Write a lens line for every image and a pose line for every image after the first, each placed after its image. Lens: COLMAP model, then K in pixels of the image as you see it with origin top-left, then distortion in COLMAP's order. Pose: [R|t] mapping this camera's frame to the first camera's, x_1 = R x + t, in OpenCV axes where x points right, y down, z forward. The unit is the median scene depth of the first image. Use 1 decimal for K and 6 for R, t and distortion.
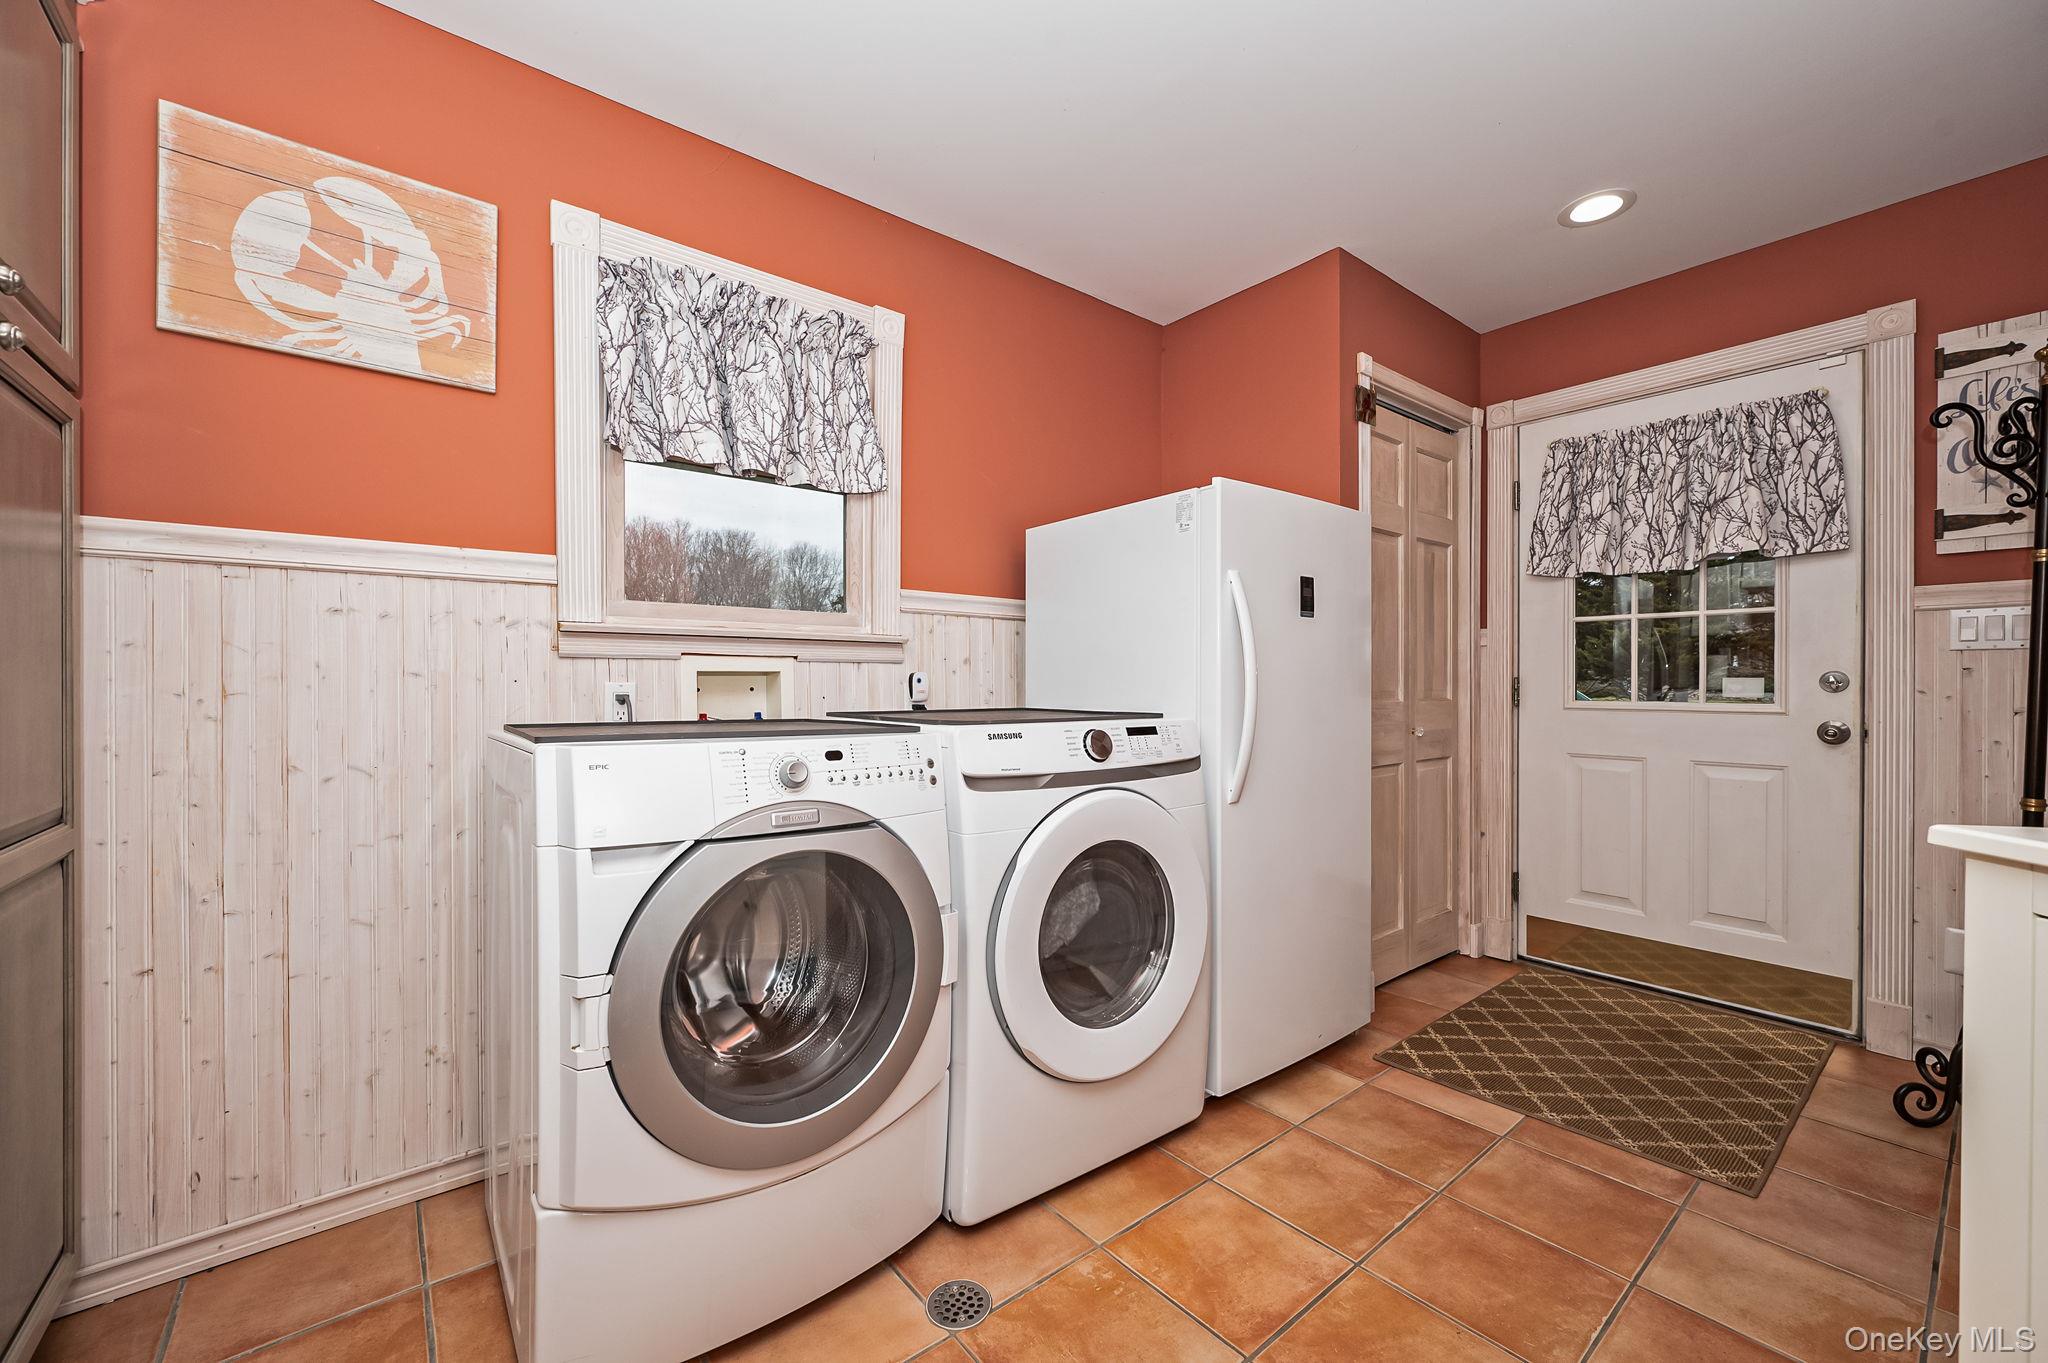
lens RADIAL K [[814.5, 0, 1030.1], [0, 814.5, 681.6], [0, 0, 1]] dist [0.000372, -0.000176]
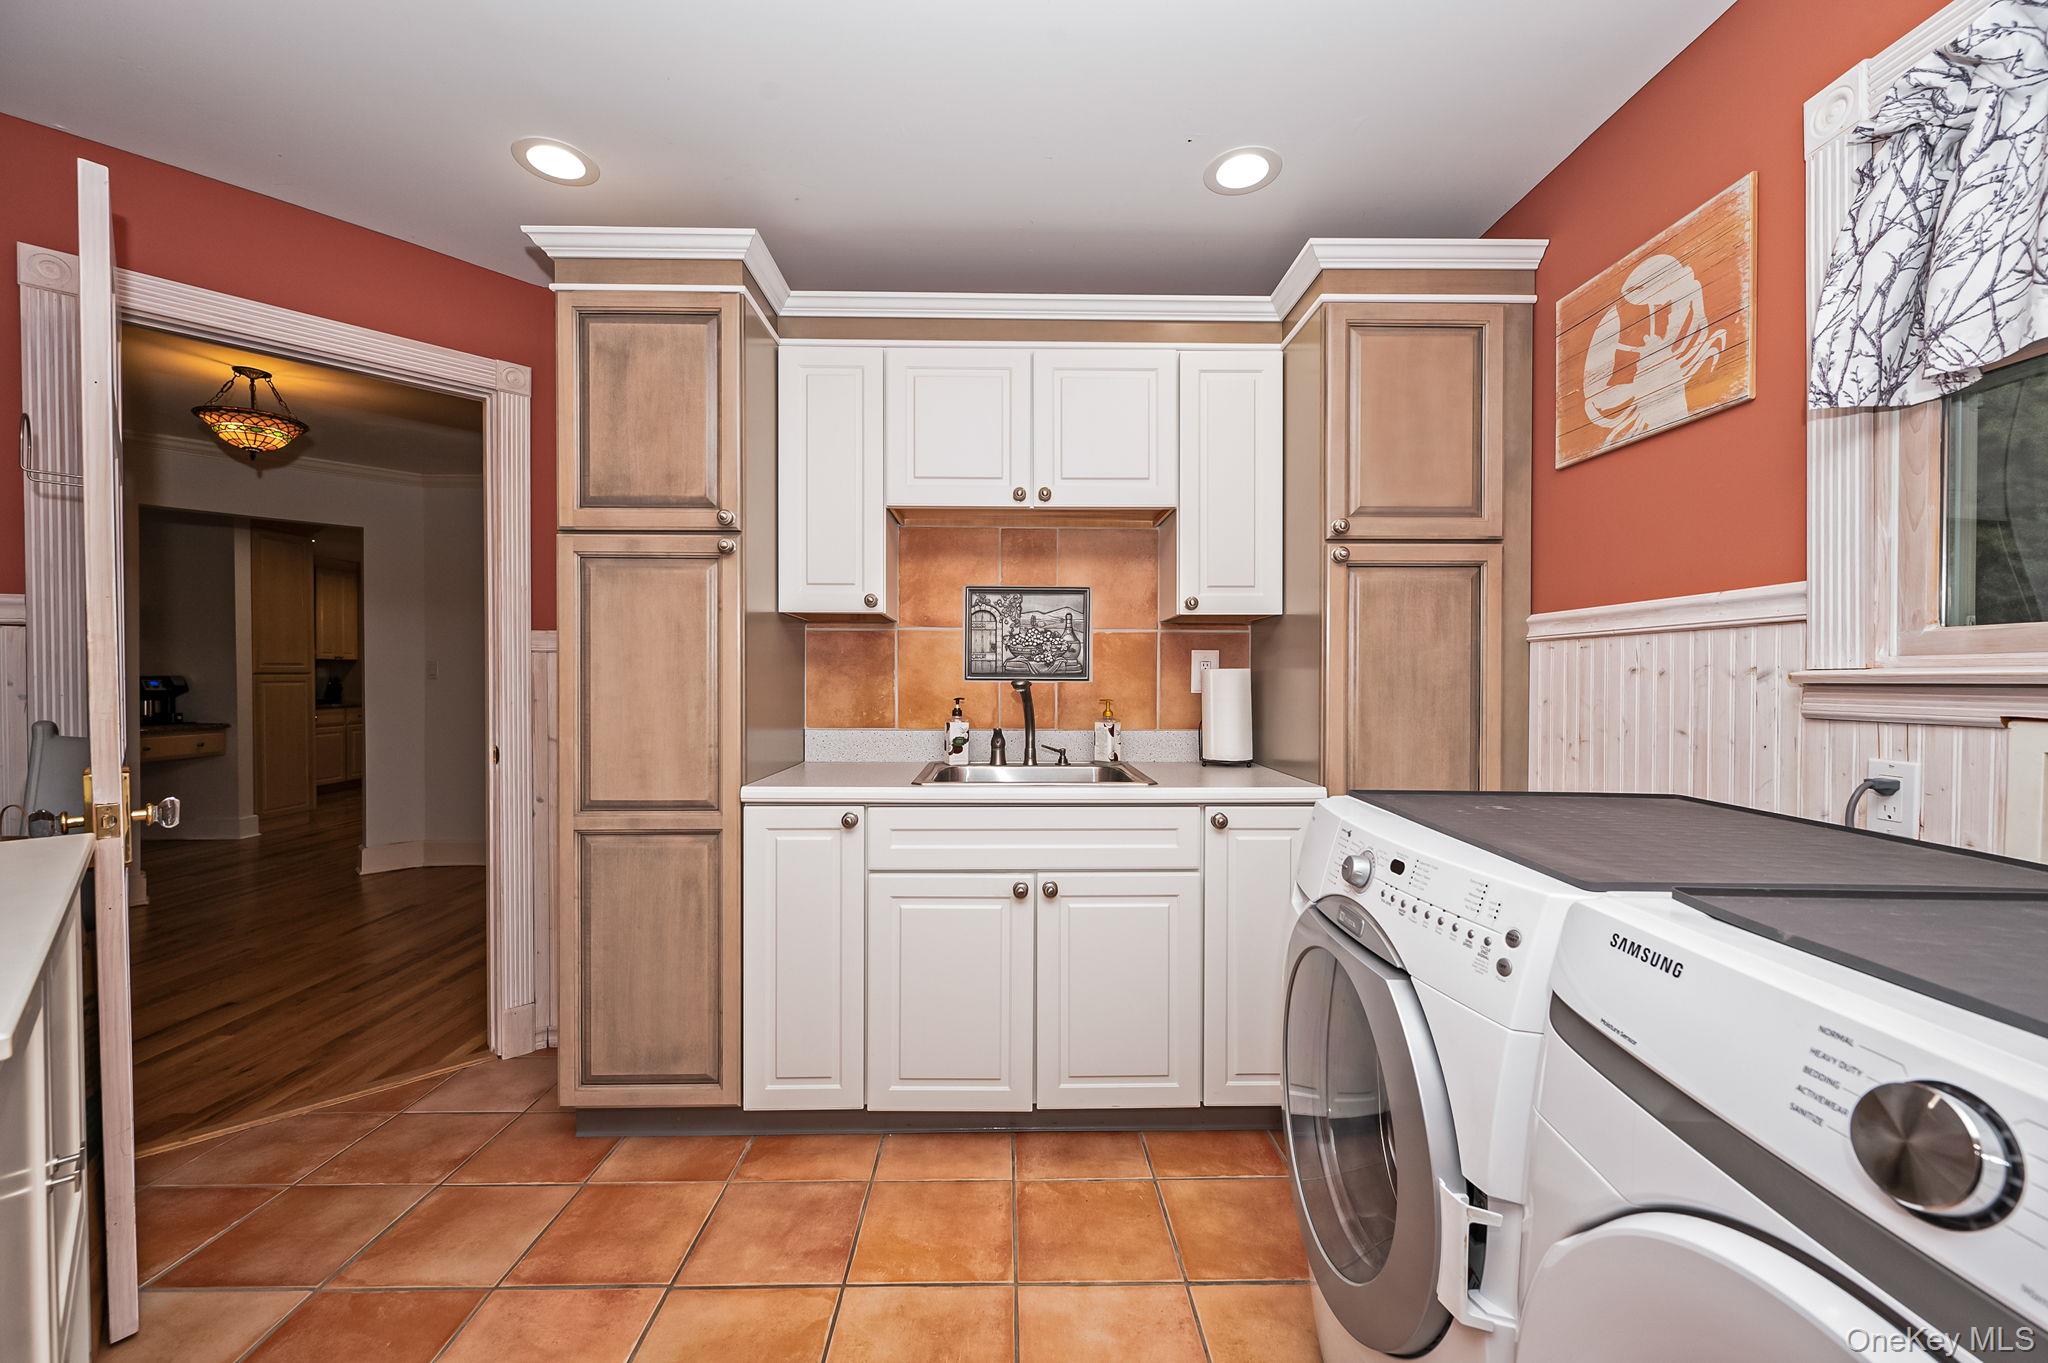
lens RADIAL K [[814.5, 0, 1024.7], [0, 814.5, 684.7], [0, 0, 1]] dist [0.000372, -0.000176]
pose [[-0.614701, 0.004846, -0.788745, 0.494416], [-0.002707, 0.999962, 0.008254, -0.073620], [0.788755, 0.007209, -0.614665, 1.009947]]
